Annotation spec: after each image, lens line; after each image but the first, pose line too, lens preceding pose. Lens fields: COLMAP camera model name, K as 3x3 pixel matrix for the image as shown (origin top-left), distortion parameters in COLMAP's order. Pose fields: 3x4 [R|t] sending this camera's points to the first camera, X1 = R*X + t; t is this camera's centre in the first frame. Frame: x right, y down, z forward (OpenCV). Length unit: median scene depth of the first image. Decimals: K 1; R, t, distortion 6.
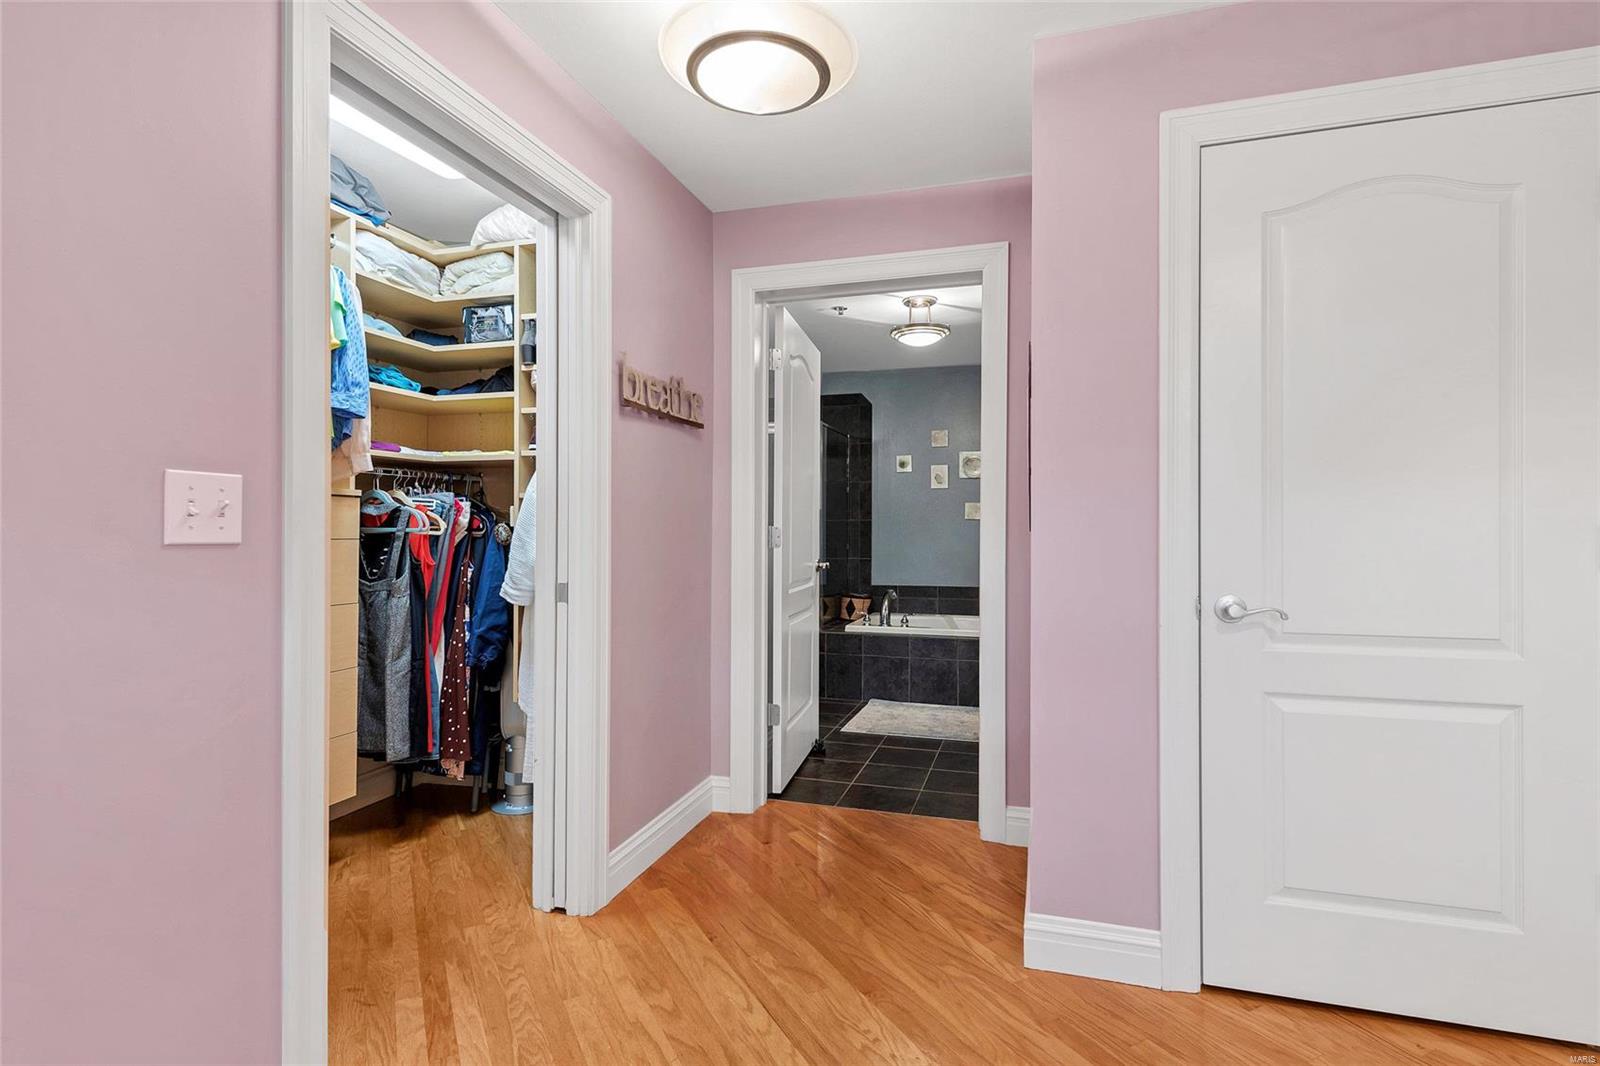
lens RADIAL K [[772.1, 0, 783.5], [0, 772.1, 530.4], [0, 0, 1]] dist [0.024983, -0.001331]
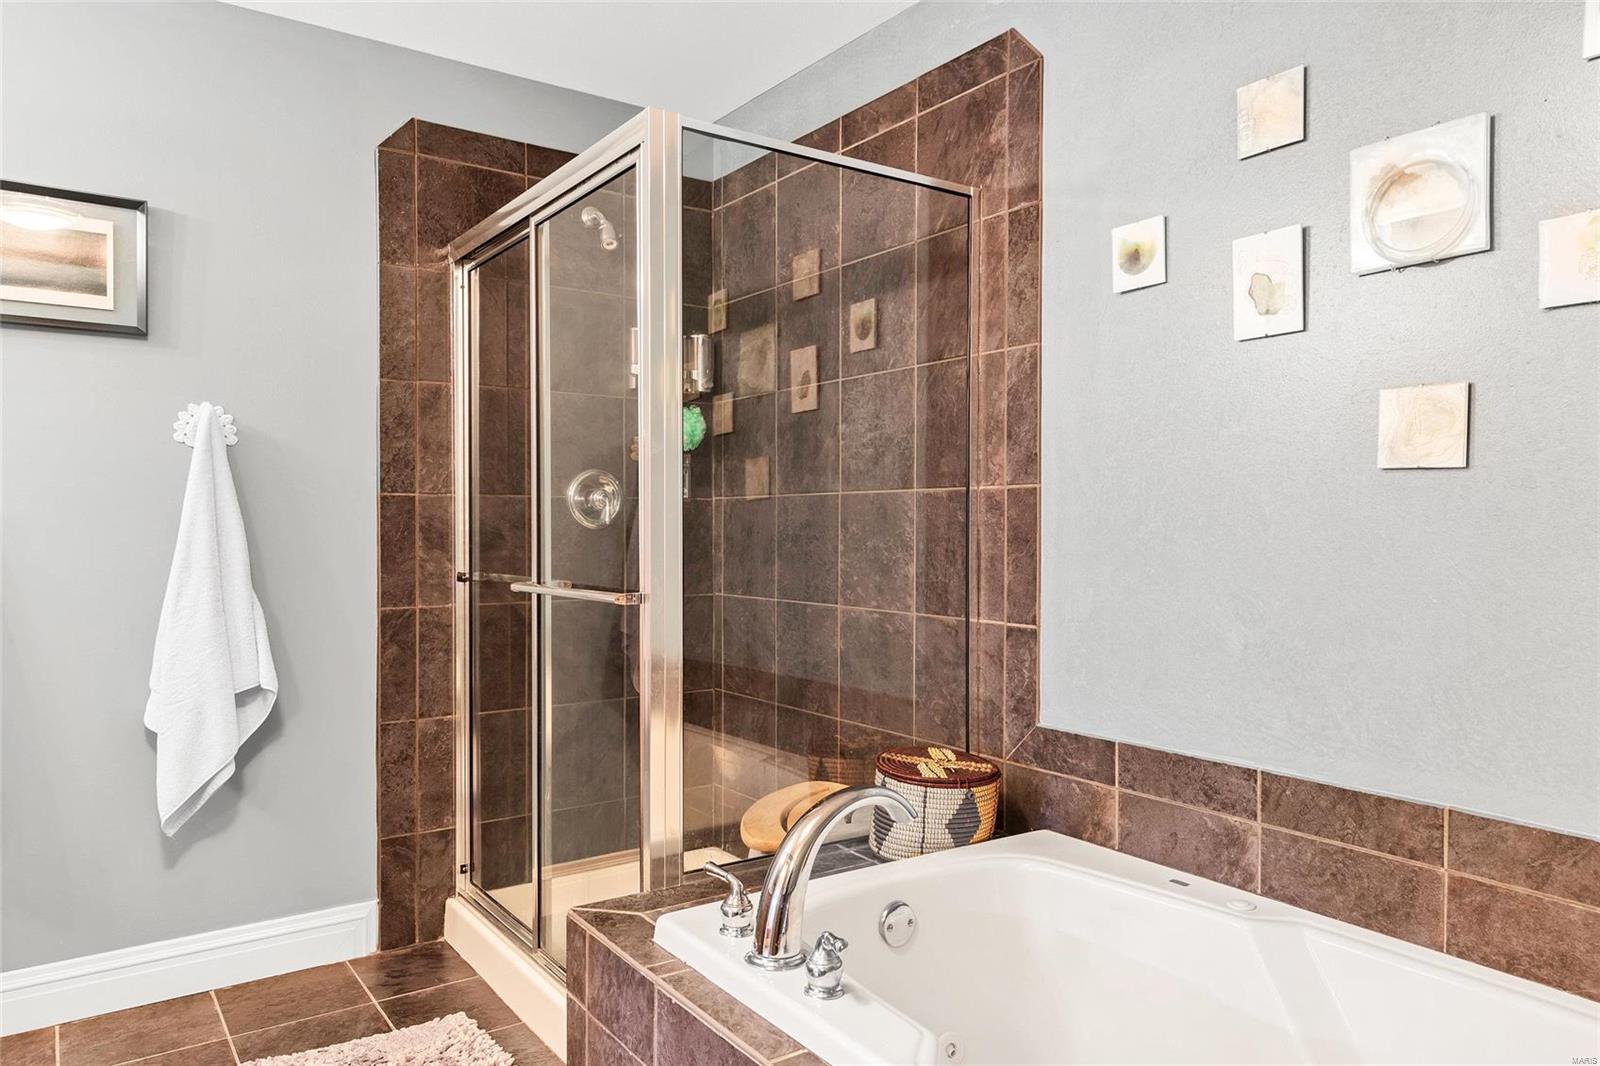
lens RADIAL K [[1072.7, 0, 798.4], [0, 1072.7, 531.5], [0, 0, 1]] dist [0.024111, -0.007683]
pose [[0.786735, 0.001242, -0.617289, 0.286733], [0.007101, 0.999914, 0.011061, -0.002140], [0.617249, -0.013085, 0.786659, 0.665891]]
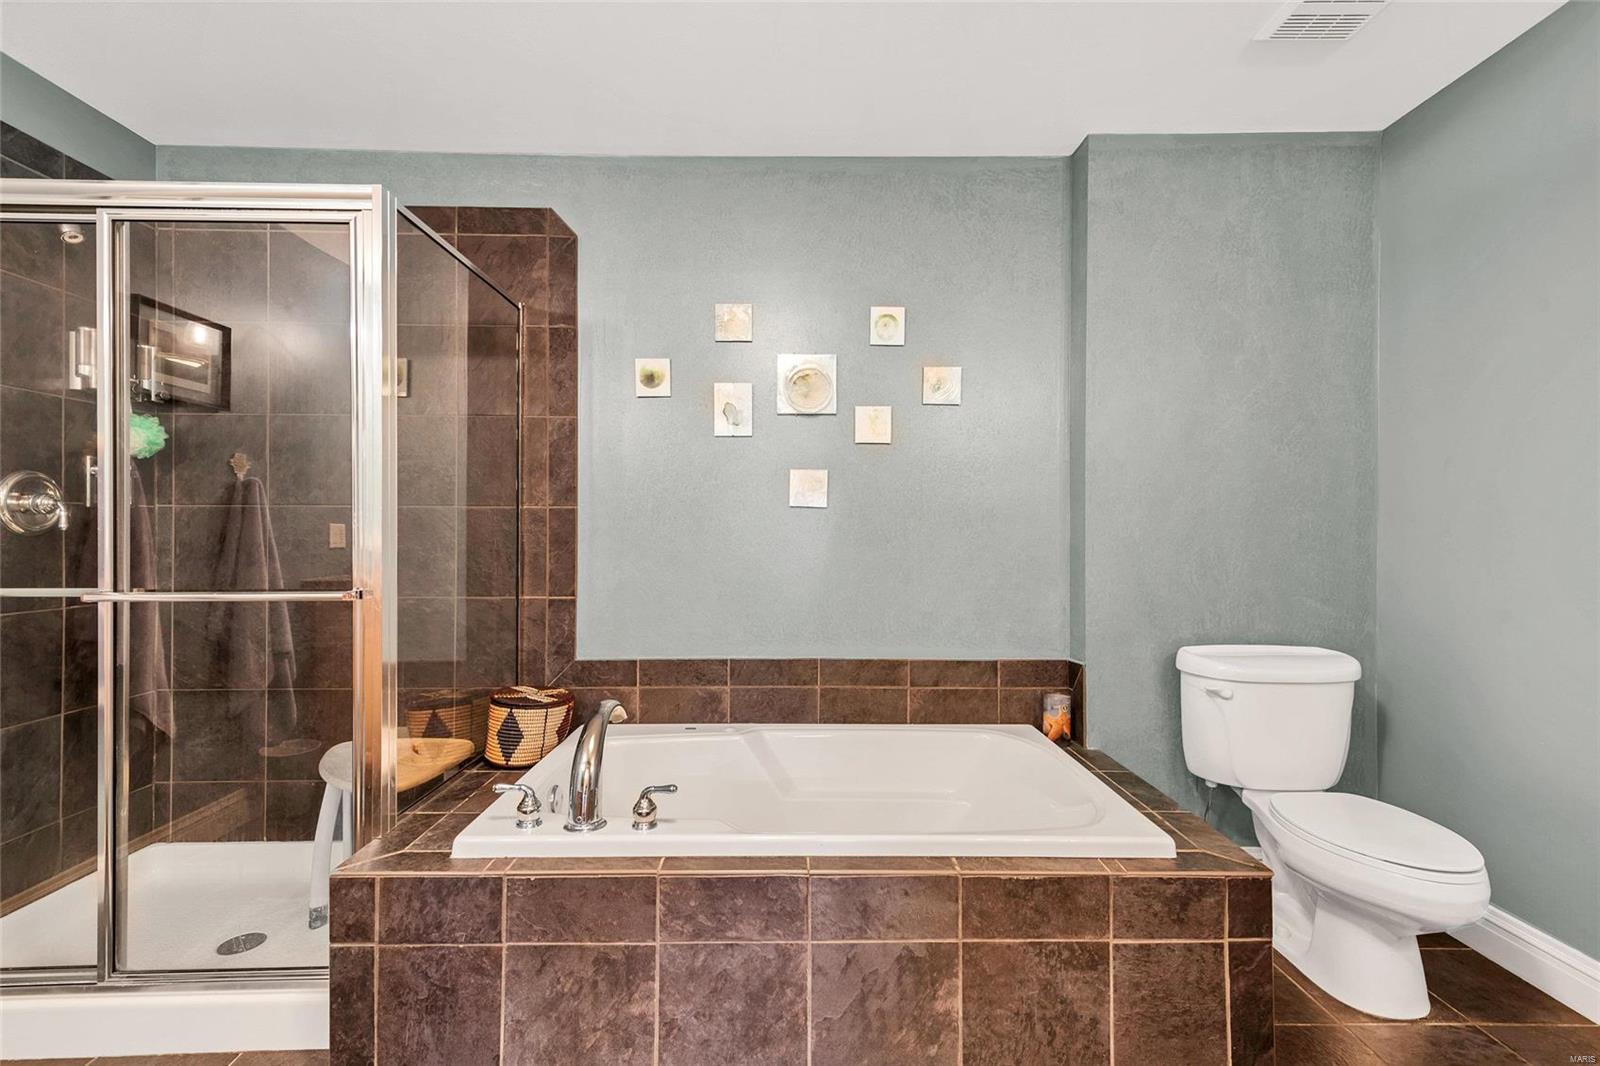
lens RADIAL K [[735.2, 0, 790.6], [0, 735.2, 533.0], [0, 0, 1]] dist [0.014989, -0.001433]
pose [[0.950316, -0.000175, 0.311288, 0.102052], [-0.002089, 0.999974, 0.006940, -0.002370], [-0.311281, -0.007246, 0.950290, 0.589985]]
